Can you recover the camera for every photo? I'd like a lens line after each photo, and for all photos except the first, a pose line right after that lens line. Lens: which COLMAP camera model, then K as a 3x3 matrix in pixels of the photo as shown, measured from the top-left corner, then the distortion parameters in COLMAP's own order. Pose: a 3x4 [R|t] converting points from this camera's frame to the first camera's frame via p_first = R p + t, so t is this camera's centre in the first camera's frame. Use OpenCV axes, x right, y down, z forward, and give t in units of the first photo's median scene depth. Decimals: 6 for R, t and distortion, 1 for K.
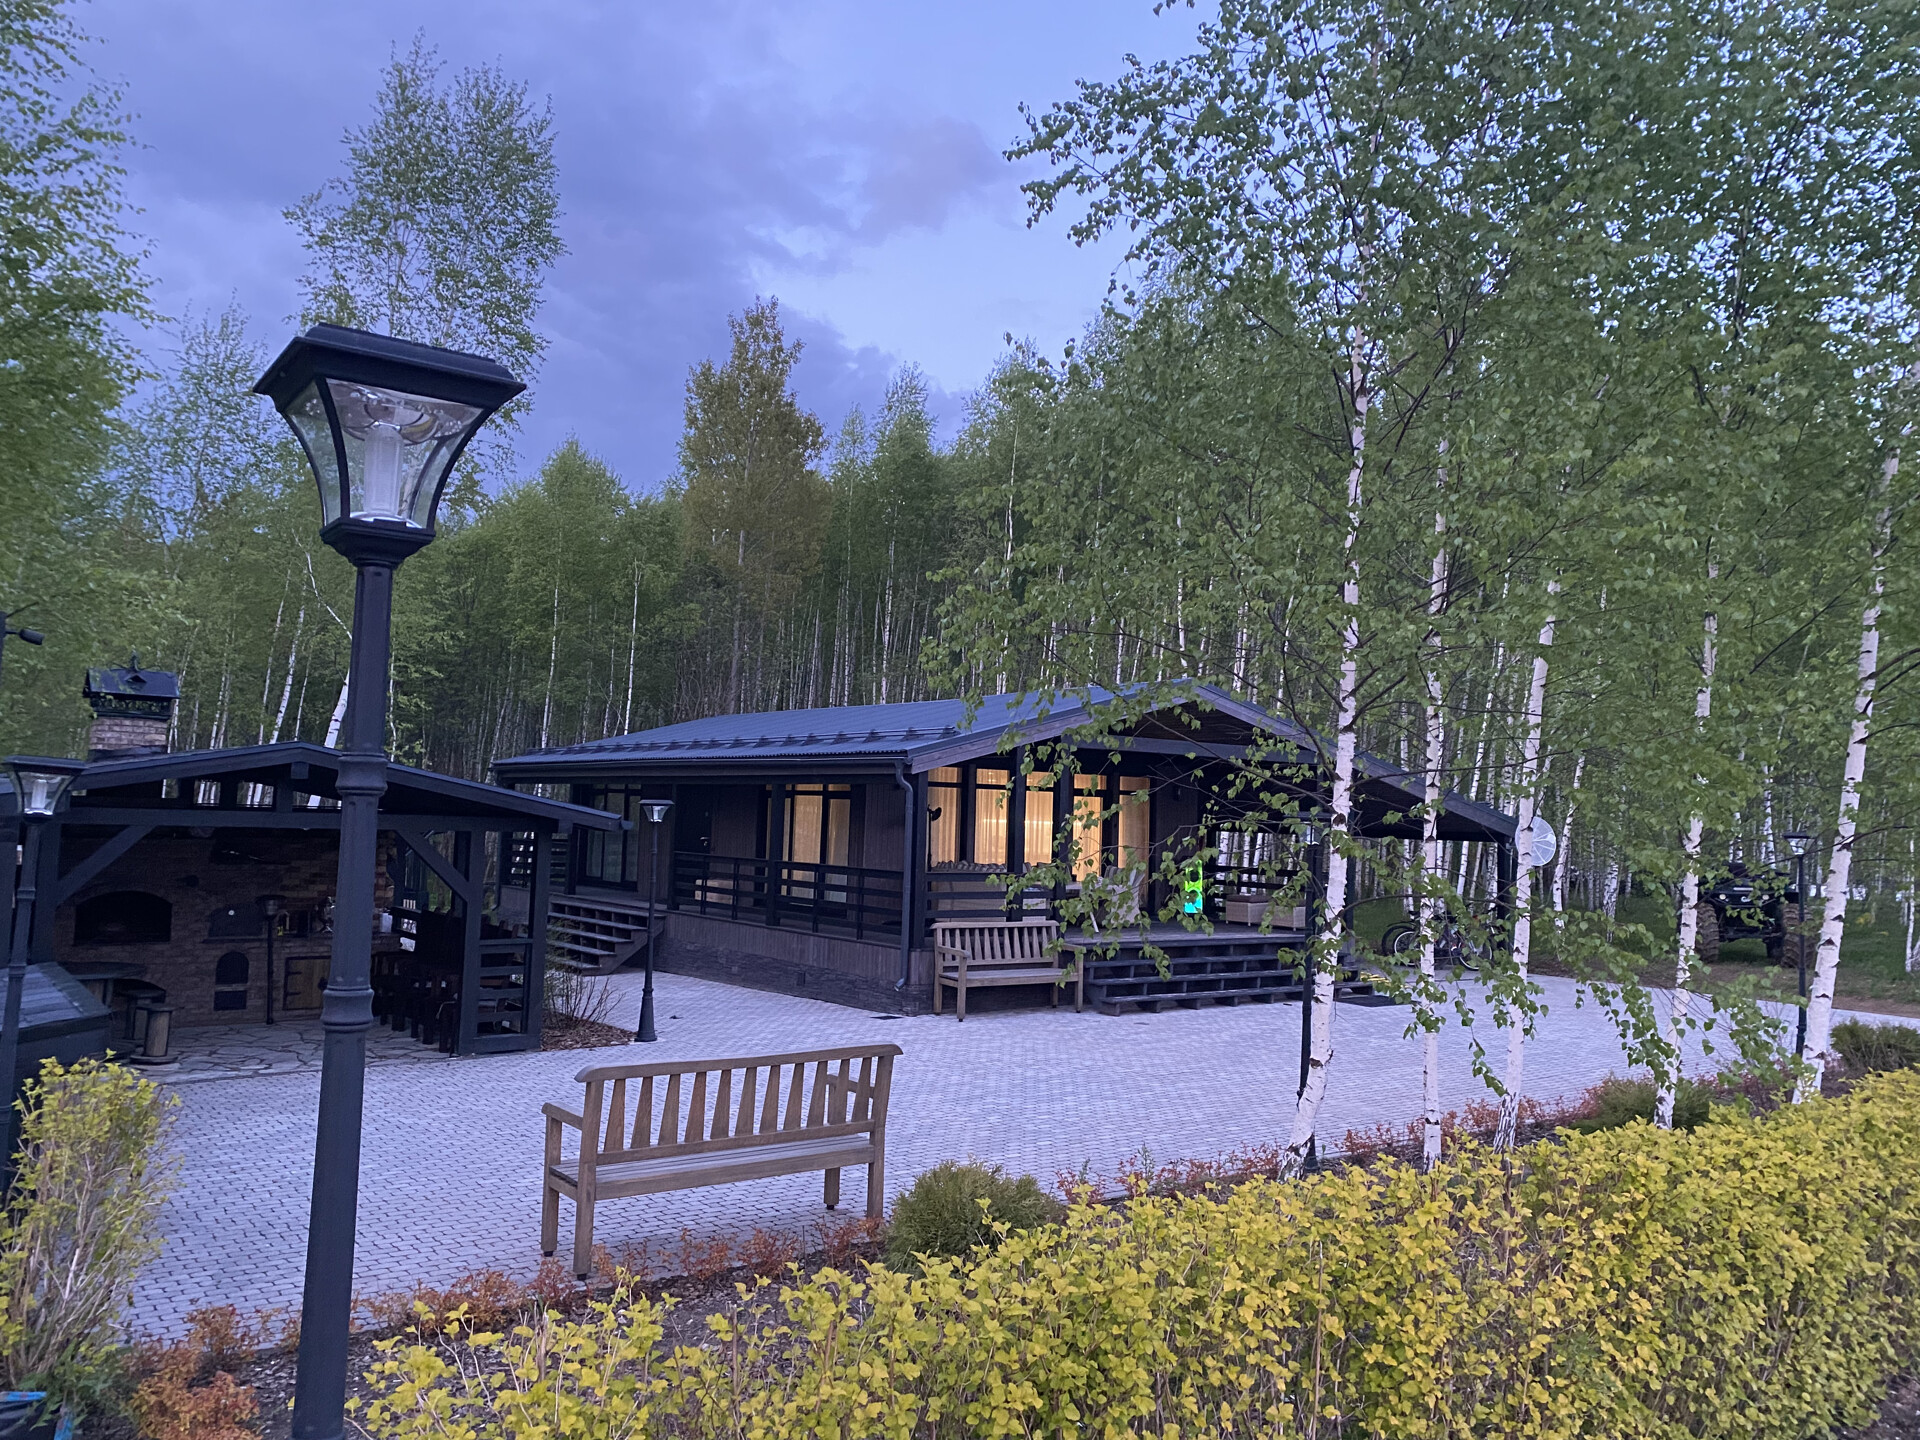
lens RADIAL K [[1454.3, 0, 963.2], [0, 1454.3, 723.0], [0, 0, 1]] dist [0.002313, 0.005269]
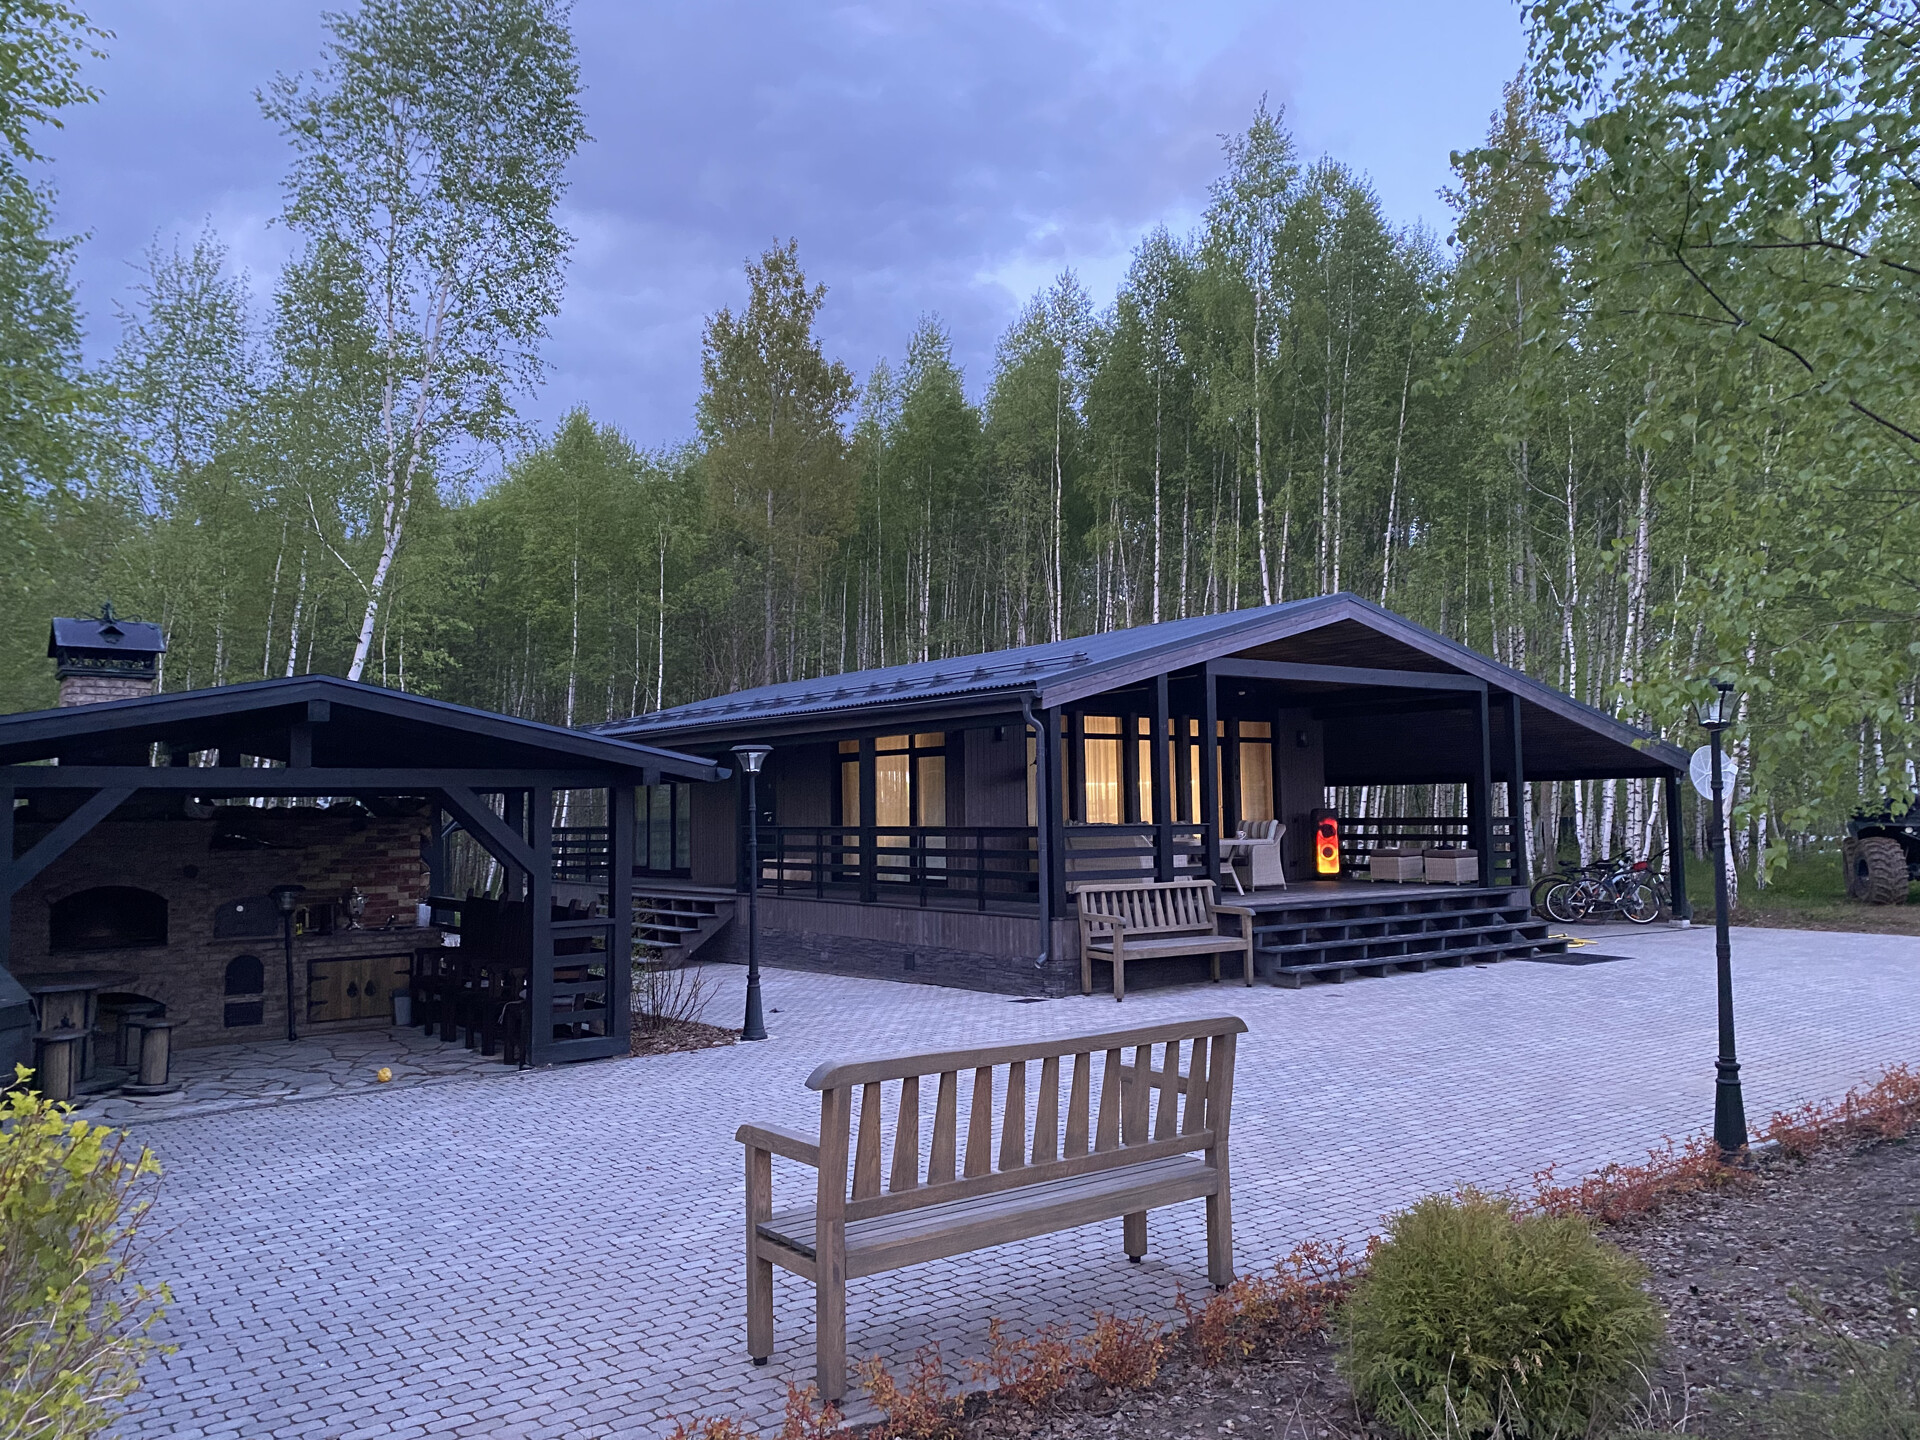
lens RADIAL K [[1478.9, 0, 960.0], [0, 1478.9, 720.0], [0, 0, 1]] dist [0.012716, -0.001673]
pose [[0.998976, -0.044631, -0.007474, -0.074519], [0.044658, 0.998996, 0.003542, 0.034983], [0.007309, -0.003872, 0.999966, 0.144641]]
